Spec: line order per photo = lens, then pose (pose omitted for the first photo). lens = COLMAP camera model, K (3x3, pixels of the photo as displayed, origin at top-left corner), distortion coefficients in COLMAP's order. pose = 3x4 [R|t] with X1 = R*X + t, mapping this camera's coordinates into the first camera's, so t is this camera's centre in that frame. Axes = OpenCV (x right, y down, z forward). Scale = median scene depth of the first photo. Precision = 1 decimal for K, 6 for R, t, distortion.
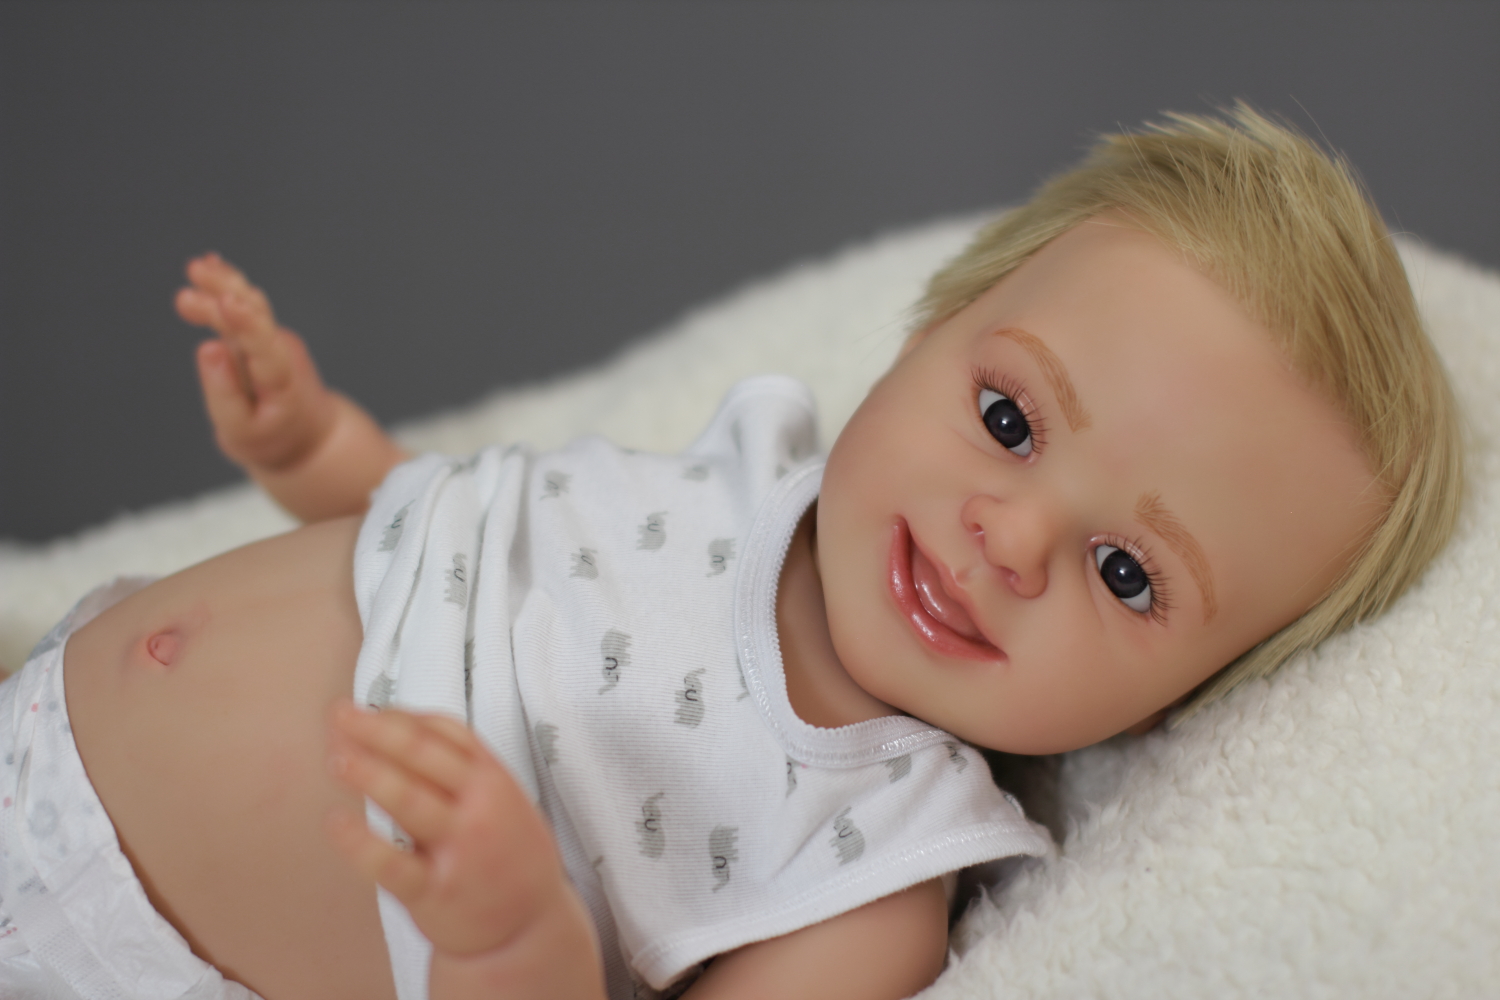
lens RADIAL K [[3365.4, 0, 750.0], [0, 3365.4, 500.0], [0, 0, 1]] dist [-0.149501, 0.133084]
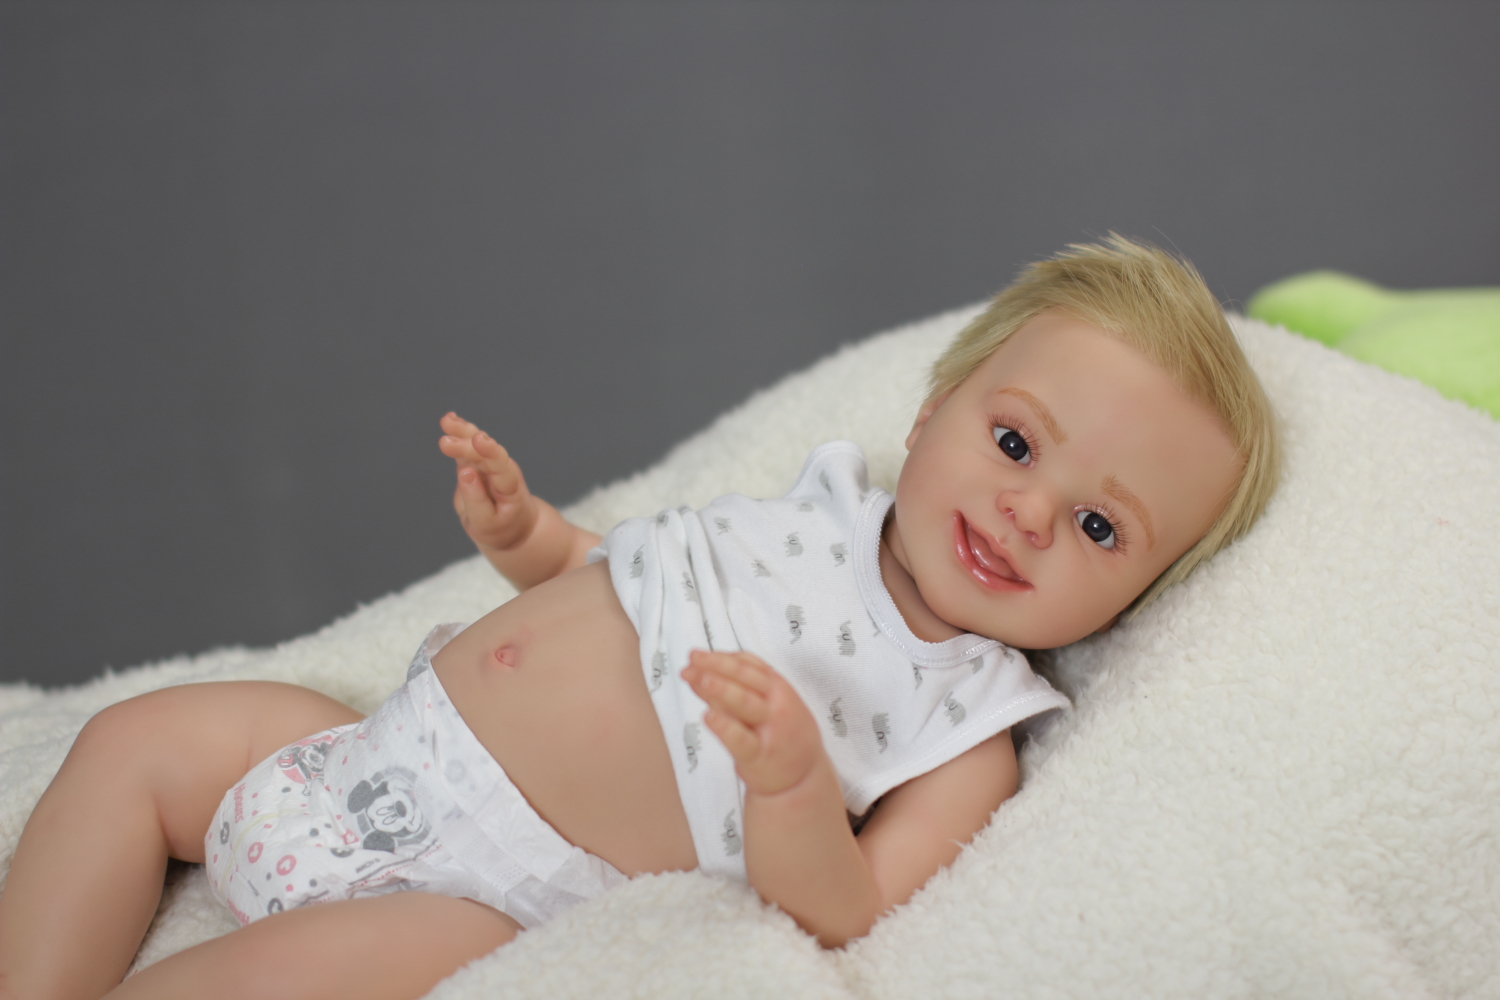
lens RADIAL K [[3365.4, 0, 750.0], [0, 3365.4, 500.0], [0, 0, 1]] dist [-0.149501, 0.133084]
pose [[0.983939, -0.131461, 0.120760, -0.250692], [0.135761, 0.990344, -0.028058, 0.031804], [-0.115905, 0.044002, 0.992285, -0.608108]]
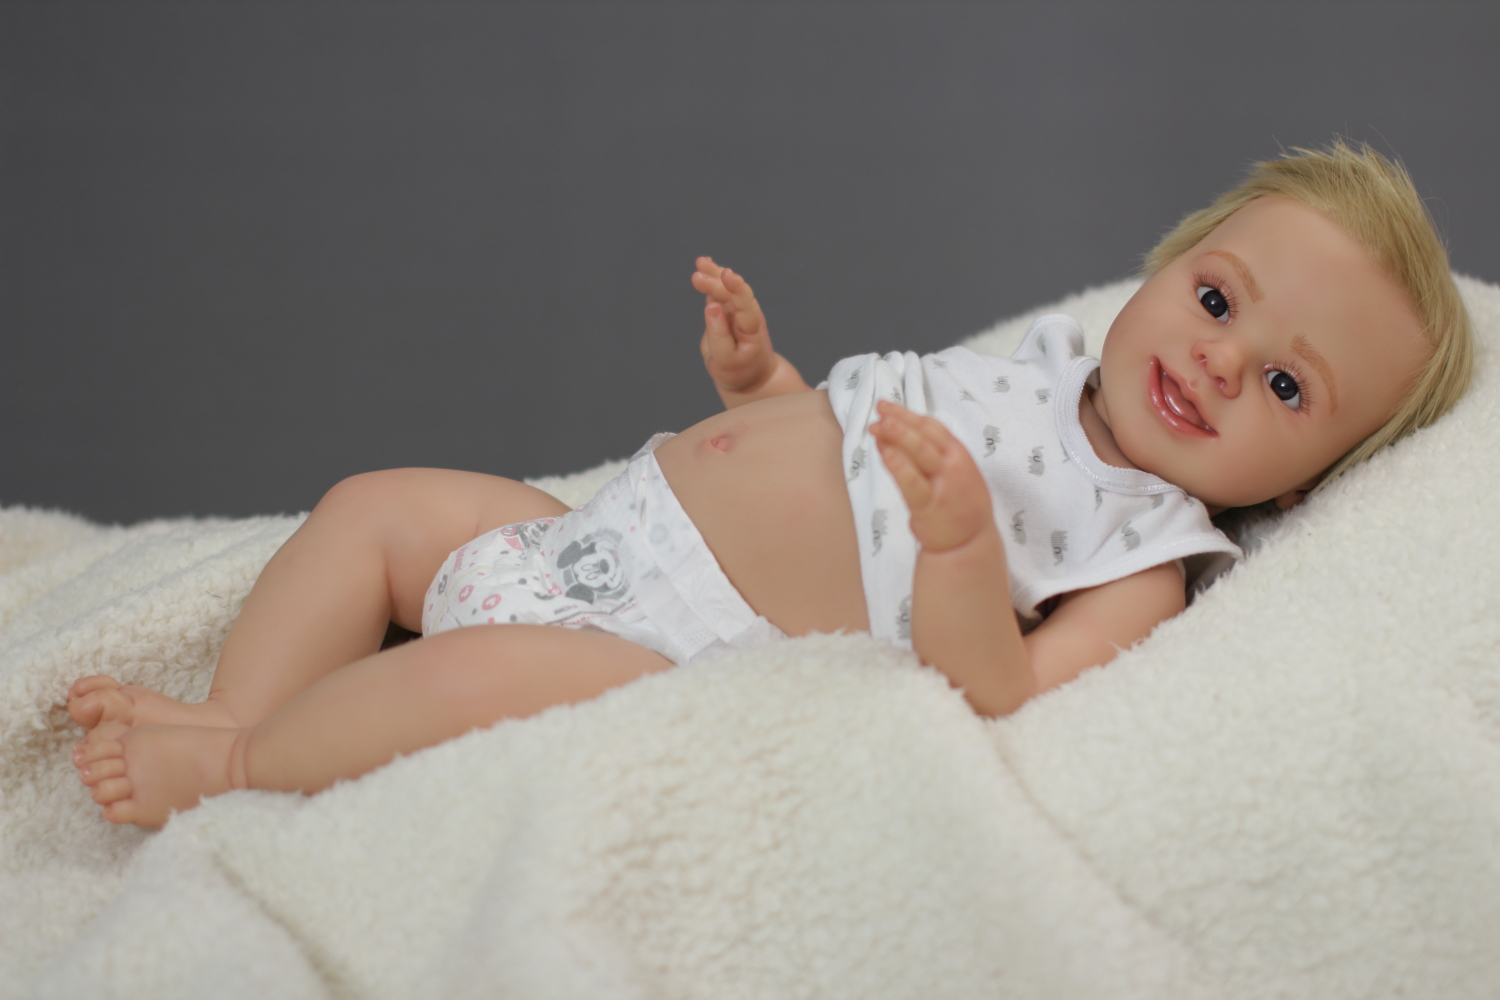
lens RADIAL K [[3365.4, 0, 750.0], [0, 3365.4, 500.0], [0, 0, 1]] dist [-0.149501, 0.133084]
pose [[0.999853, -0.003842, 0.016700, -0.194254], [0.006380, 0.987935, -0.154736, 0.345983], [-0.015904, 0.154820, 0.987815, -0.702972]]
